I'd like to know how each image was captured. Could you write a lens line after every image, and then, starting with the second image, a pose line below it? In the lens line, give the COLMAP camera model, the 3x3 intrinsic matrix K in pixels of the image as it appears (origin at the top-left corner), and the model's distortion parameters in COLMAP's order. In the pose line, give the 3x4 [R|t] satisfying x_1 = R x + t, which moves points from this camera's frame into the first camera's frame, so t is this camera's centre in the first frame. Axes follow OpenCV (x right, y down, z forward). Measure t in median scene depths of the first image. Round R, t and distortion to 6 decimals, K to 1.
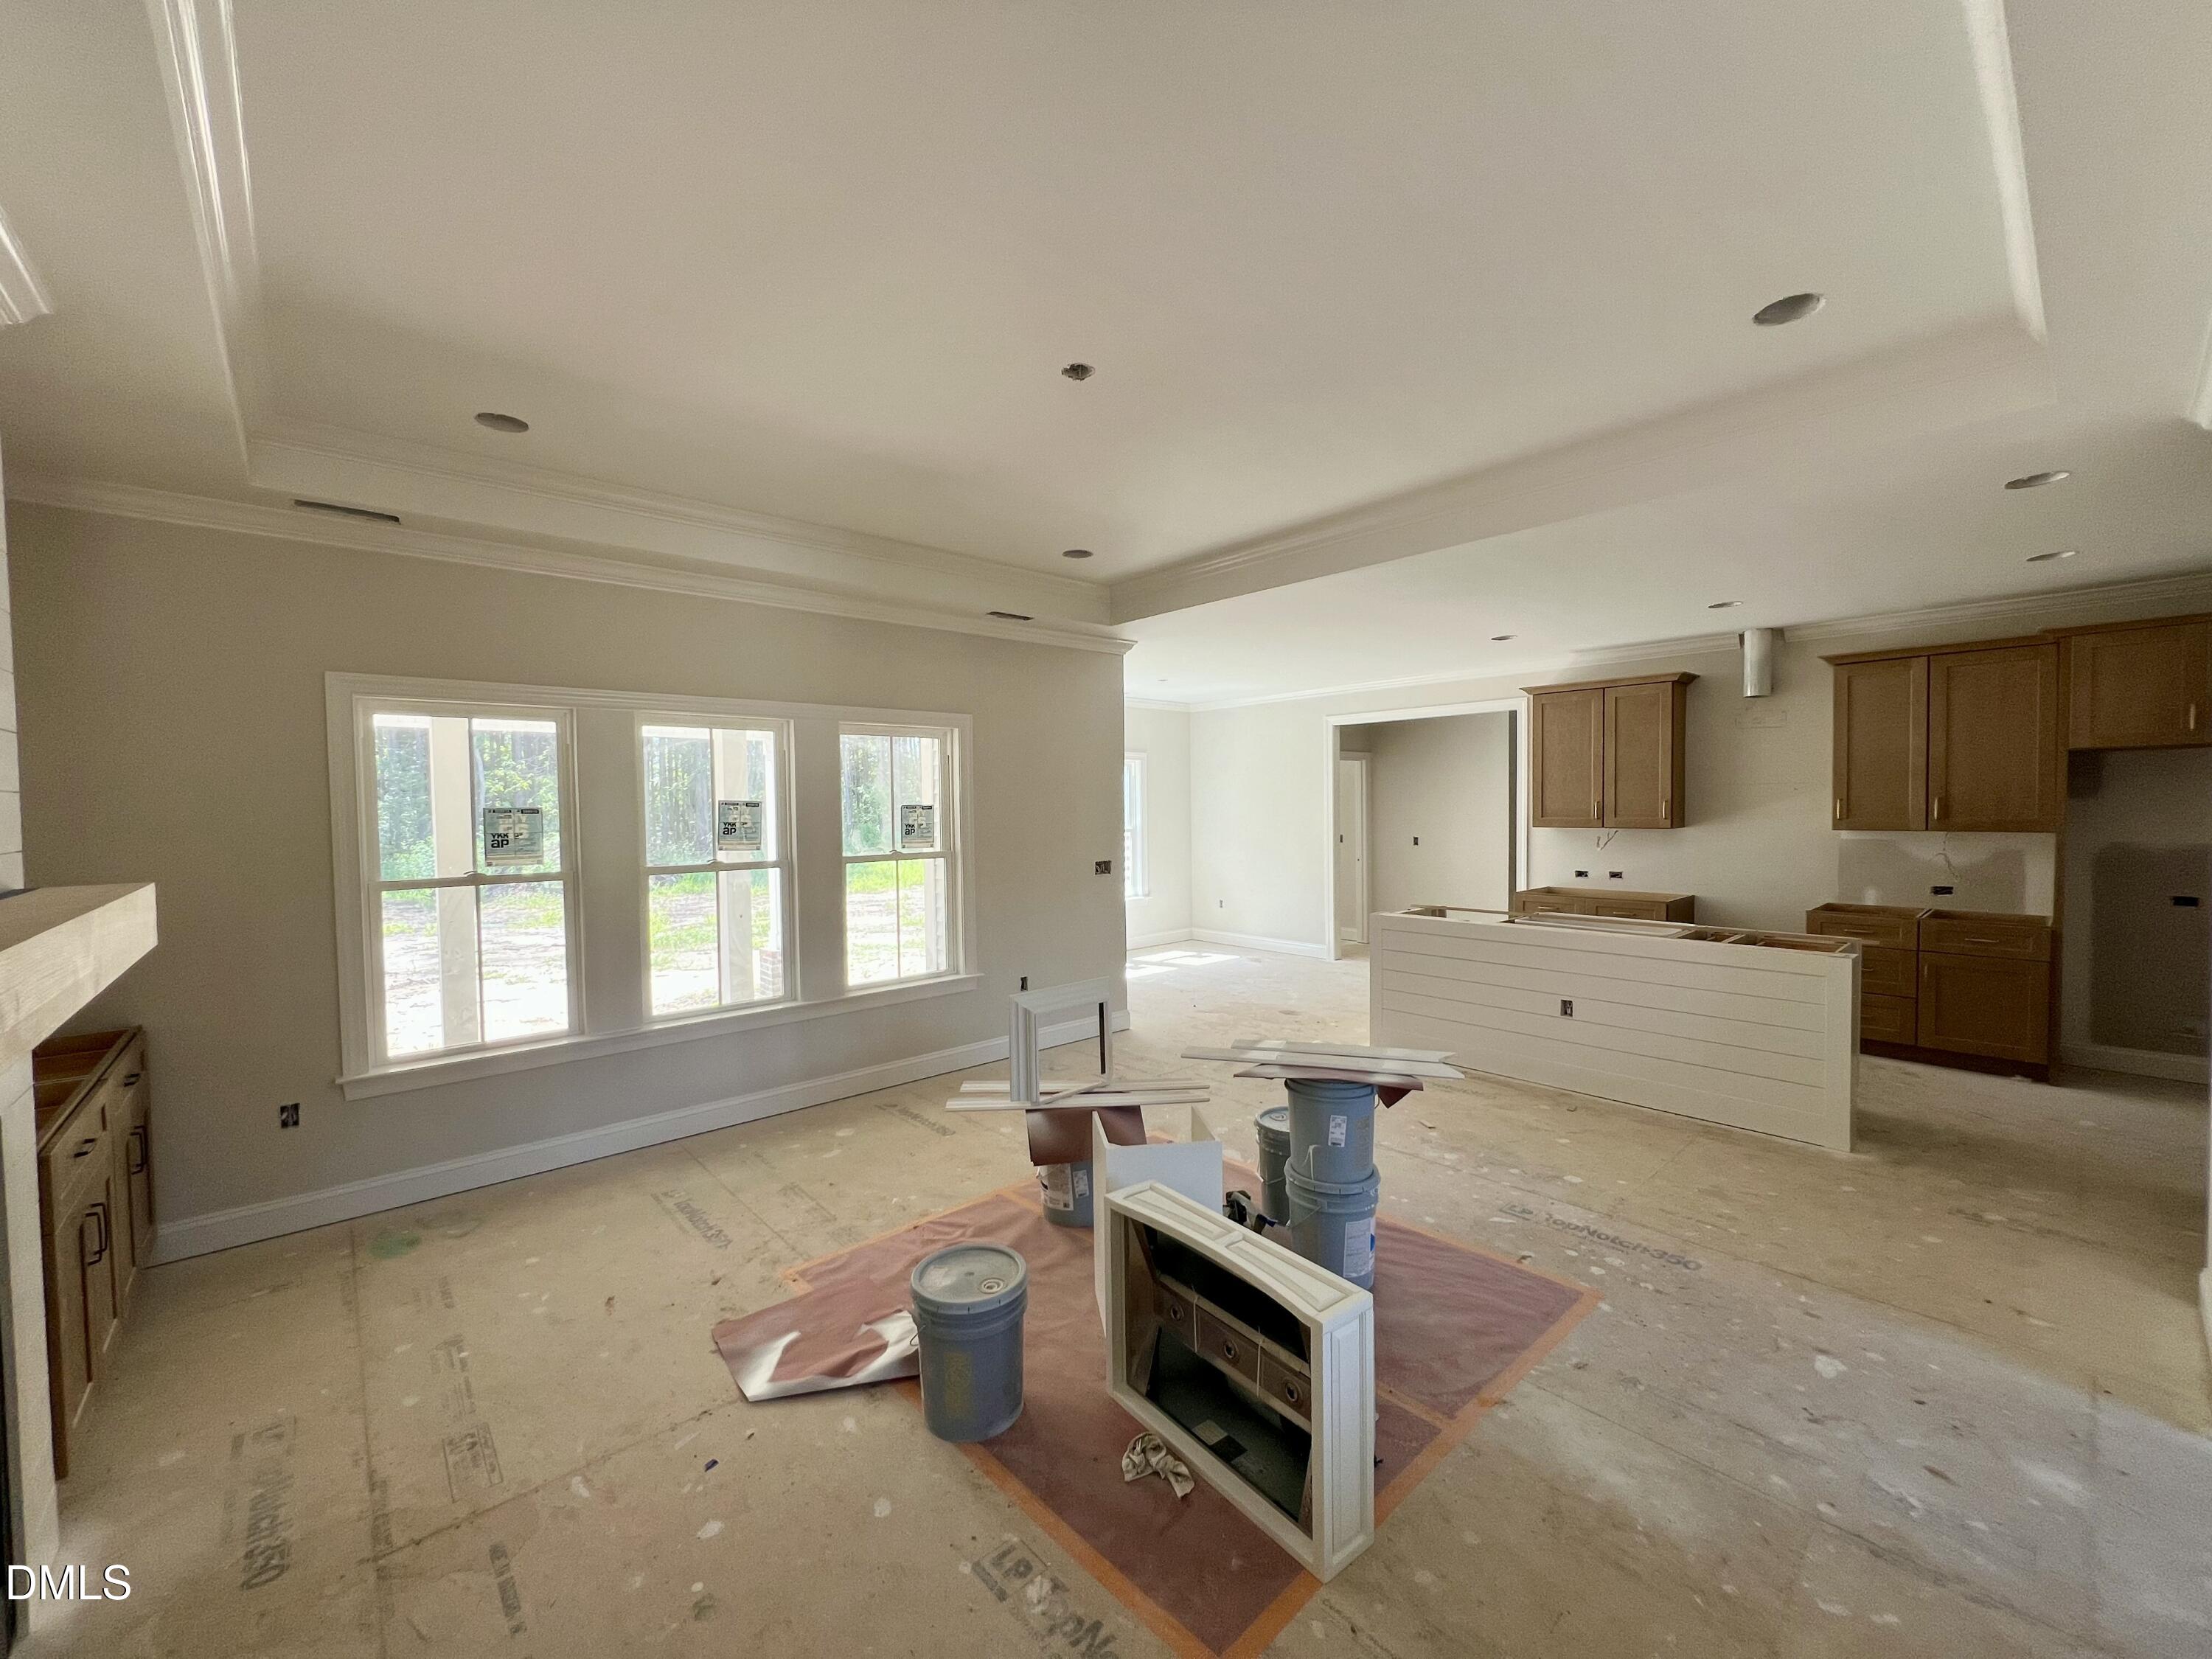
lens RADIAL K [[887.0, 0, 1098.6], [0, 887.0, 833.3], [0, 0, 1]] dist [0.000753, -0.000171]
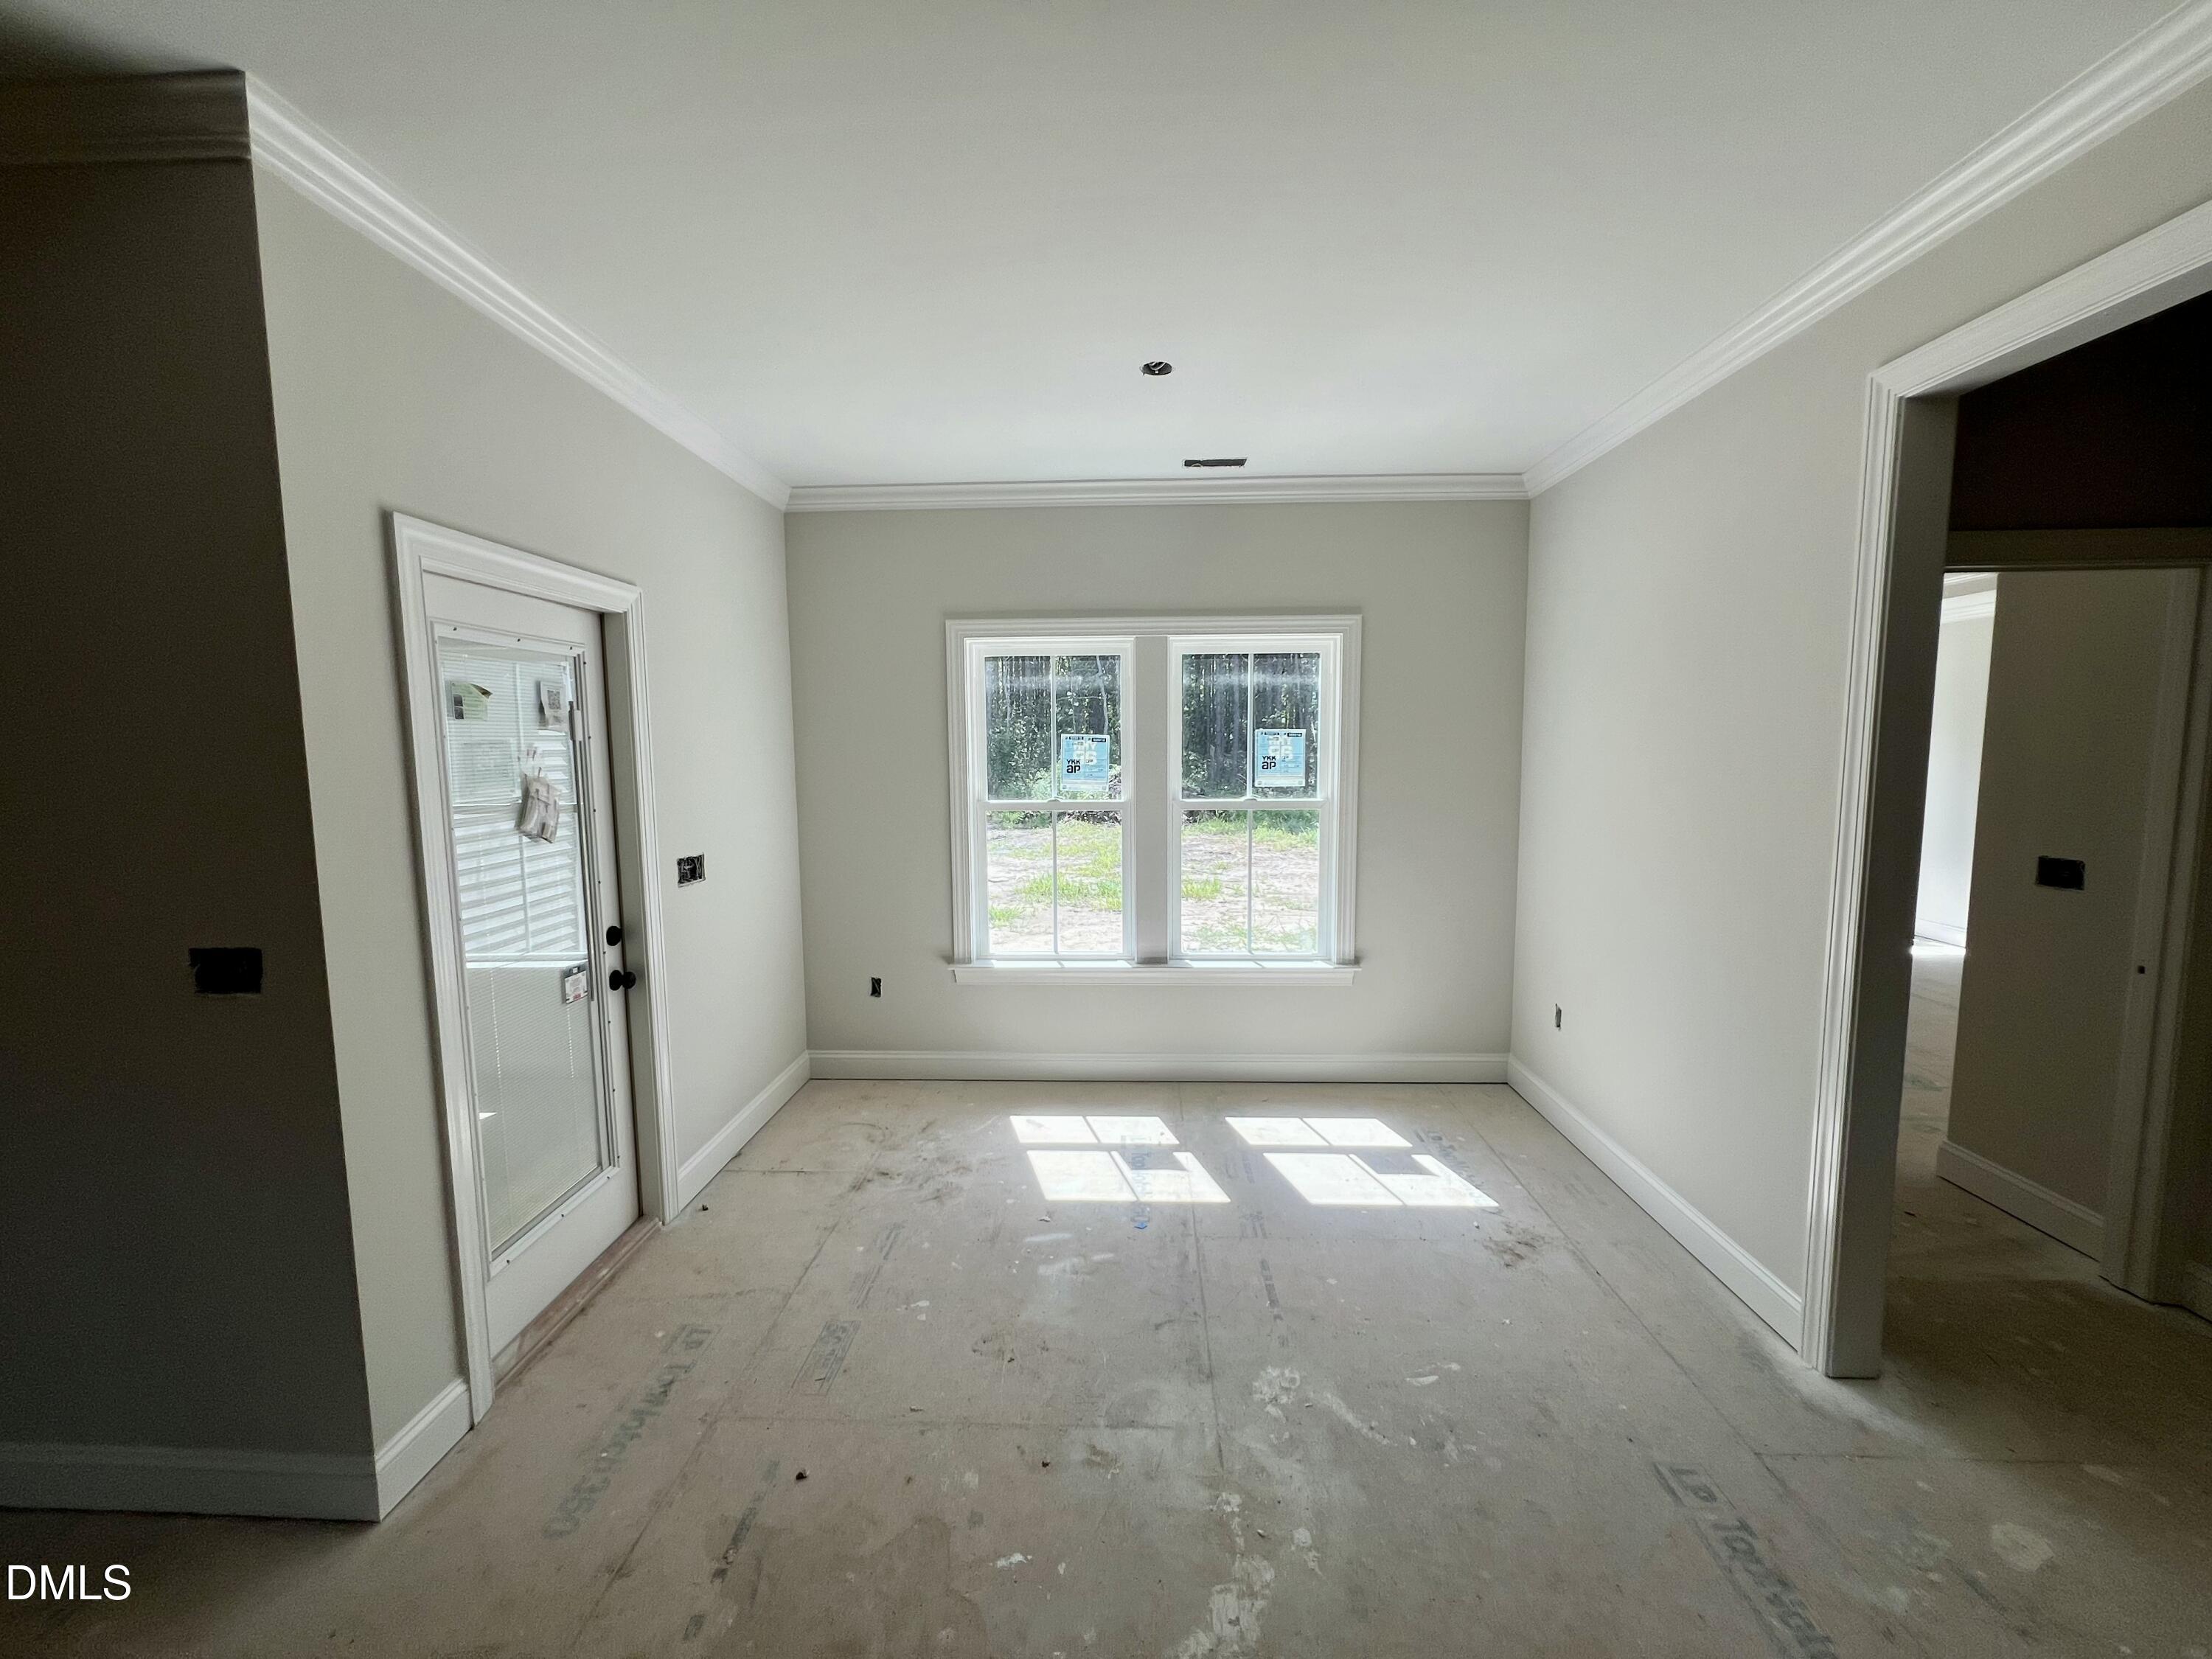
lens RADIAL K [[887.0, 0, 1105.8], [0, 887.0, 834.3], [0, 0, 1]] dist [0.000753, -0.000171]
pose [[0.723619, 0.078765, -0.685691, 0.399256], [-0.024548, 0.995776, 0.088479, -0.037665], [0.689763, -0.047193, 0.722495, 0.985440]]
